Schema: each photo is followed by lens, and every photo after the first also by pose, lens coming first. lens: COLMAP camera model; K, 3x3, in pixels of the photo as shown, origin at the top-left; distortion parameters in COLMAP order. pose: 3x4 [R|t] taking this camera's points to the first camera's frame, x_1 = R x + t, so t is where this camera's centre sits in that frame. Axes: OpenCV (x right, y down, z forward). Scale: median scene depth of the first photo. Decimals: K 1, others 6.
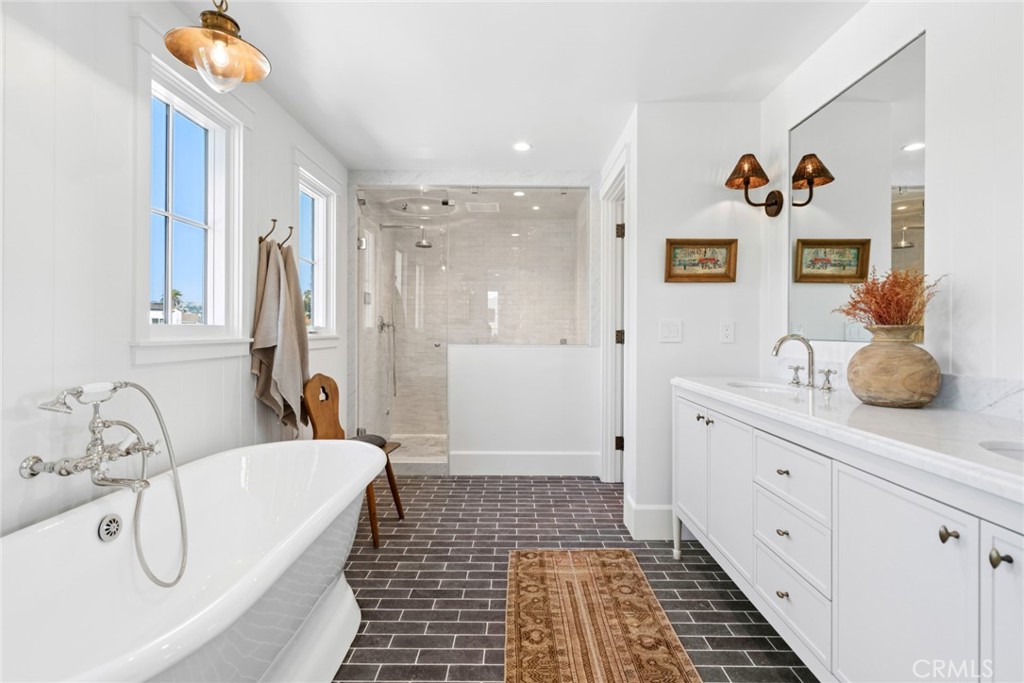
lens RADIAL K [[442.8, 0, 554.9], [0, 442.8, 336.0], [0, 0, 1]] dist [0.000250, 0.000007]
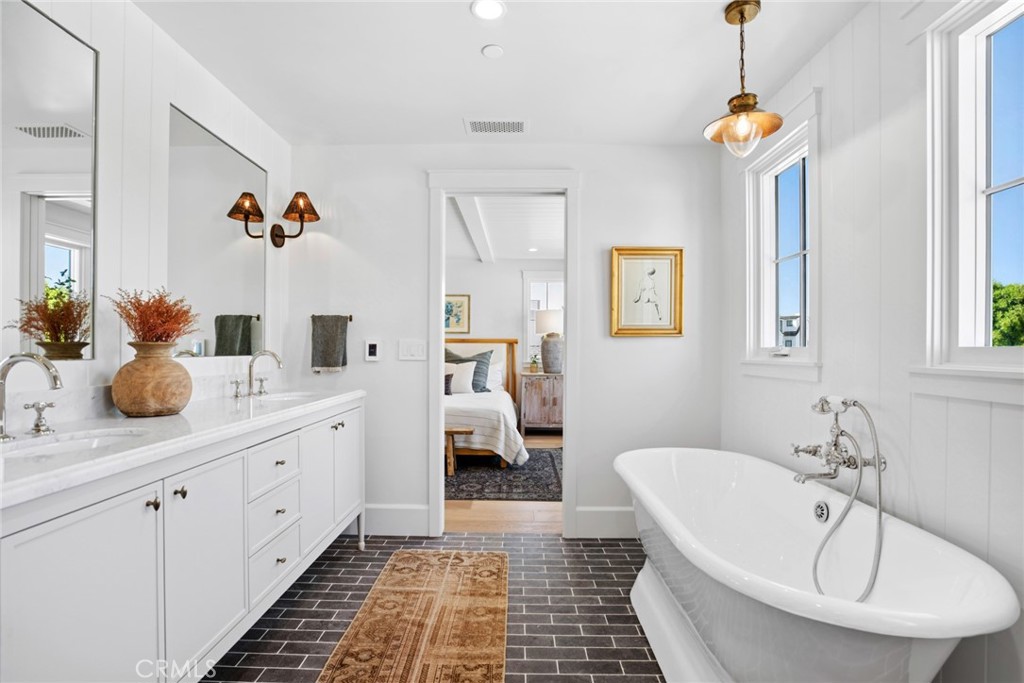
lens RADIAL K [[444.4, 0, 512.0], [0, 444.4, 341.5], [0, 0, 1]] dist [-0.000102, -0.000016]
pose [[-0.994724, -0.009977, 0.102104, -0.232633], [-0.010360, 0.999941, -0.003219, -0.031108], [-0.102066, -0.004259, -0.994769, 2.123882]]
